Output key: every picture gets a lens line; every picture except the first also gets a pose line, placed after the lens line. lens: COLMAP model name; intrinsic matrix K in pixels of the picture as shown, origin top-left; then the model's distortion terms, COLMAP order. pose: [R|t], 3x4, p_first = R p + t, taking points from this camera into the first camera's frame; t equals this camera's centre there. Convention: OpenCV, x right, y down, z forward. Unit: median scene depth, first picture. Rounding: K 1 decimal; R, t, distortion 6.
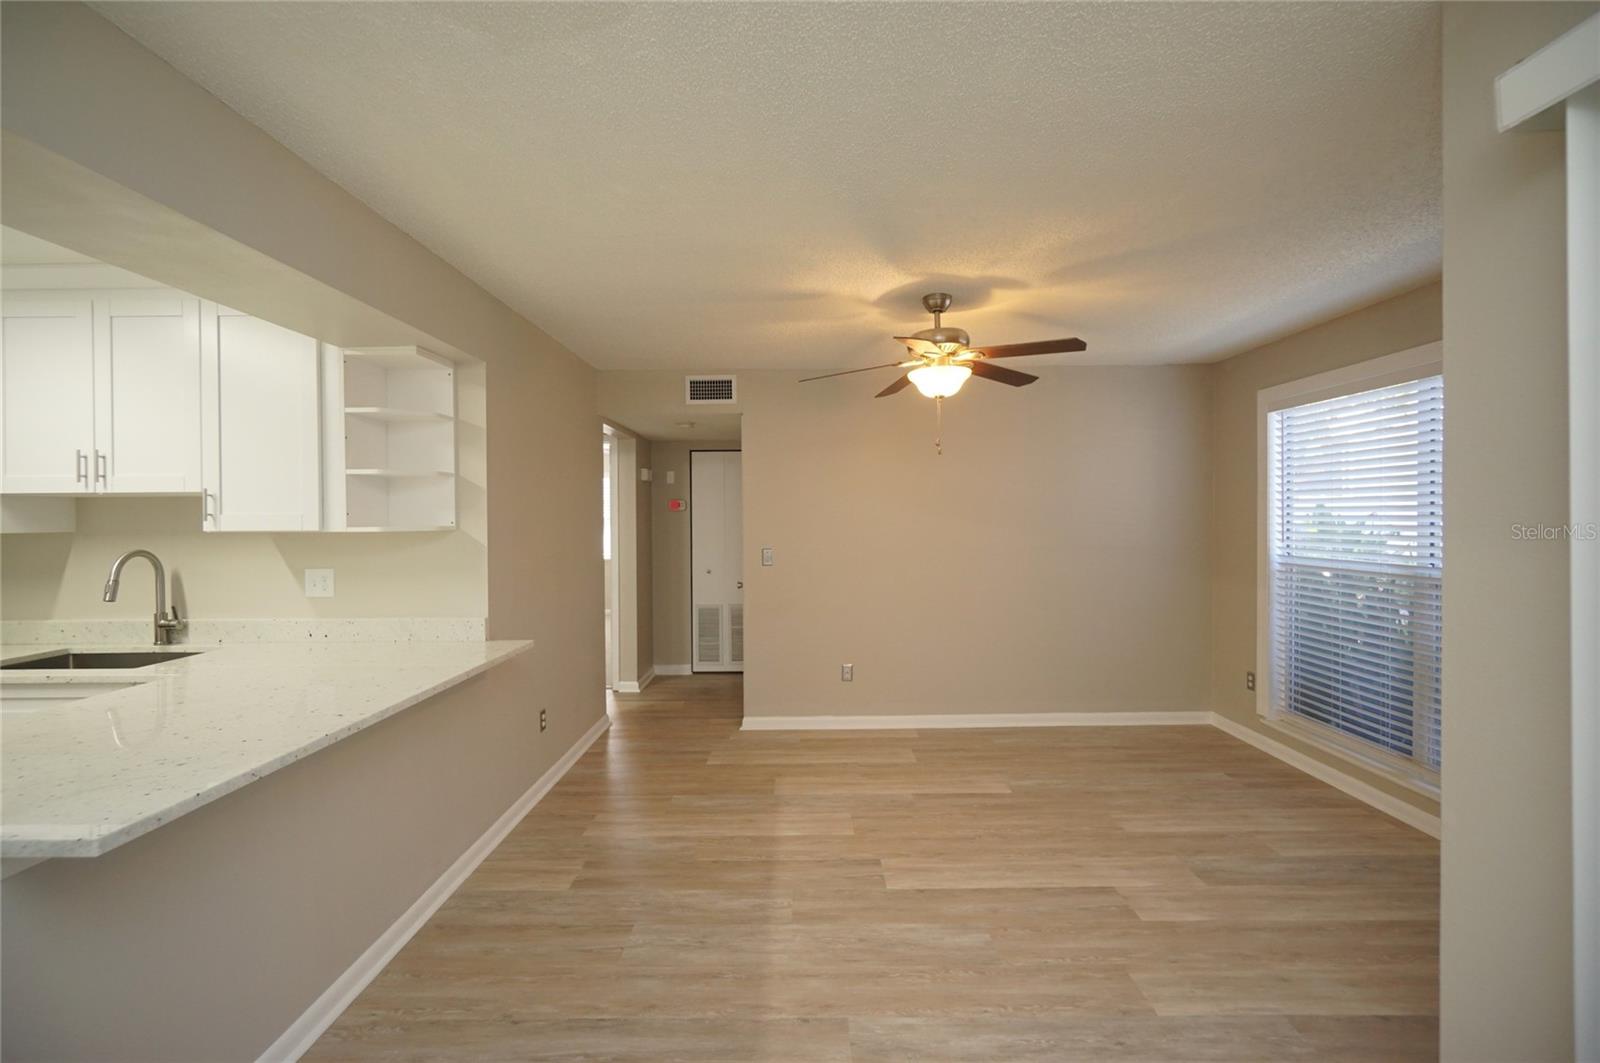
lens RADIAL K [[689.4, 0, 799.6], [0, 689.4, 522.3], [0, 0, 1]] dist [-0.005060, -0.000308]
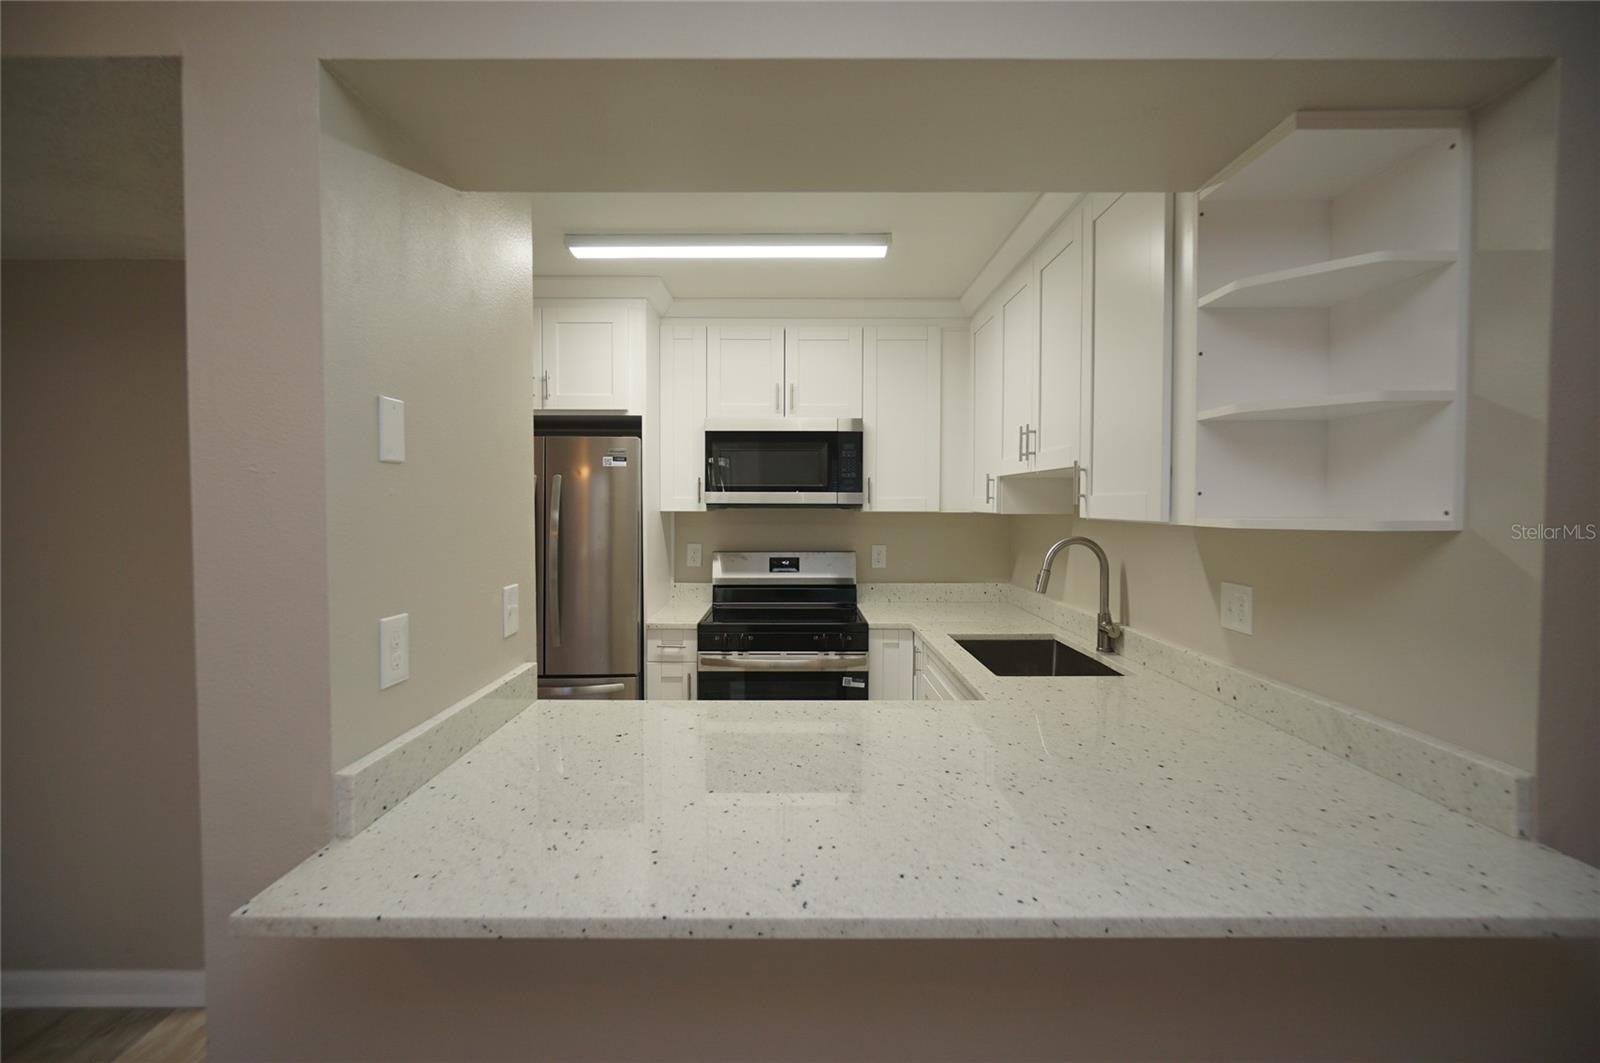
lens RADIAL K [[689.4, 0, 797.7], [0, 689.4, 523.2], [0, 0, 1]] dist [-0.005060, -0.000308]
pose [[0.003976, 0.035461, -0.999363, -0.108853], [-0.006254, 0.999352, 0.035436, -0.005676], [0.999973, 0.006109, 0.004195, 0.680361]]
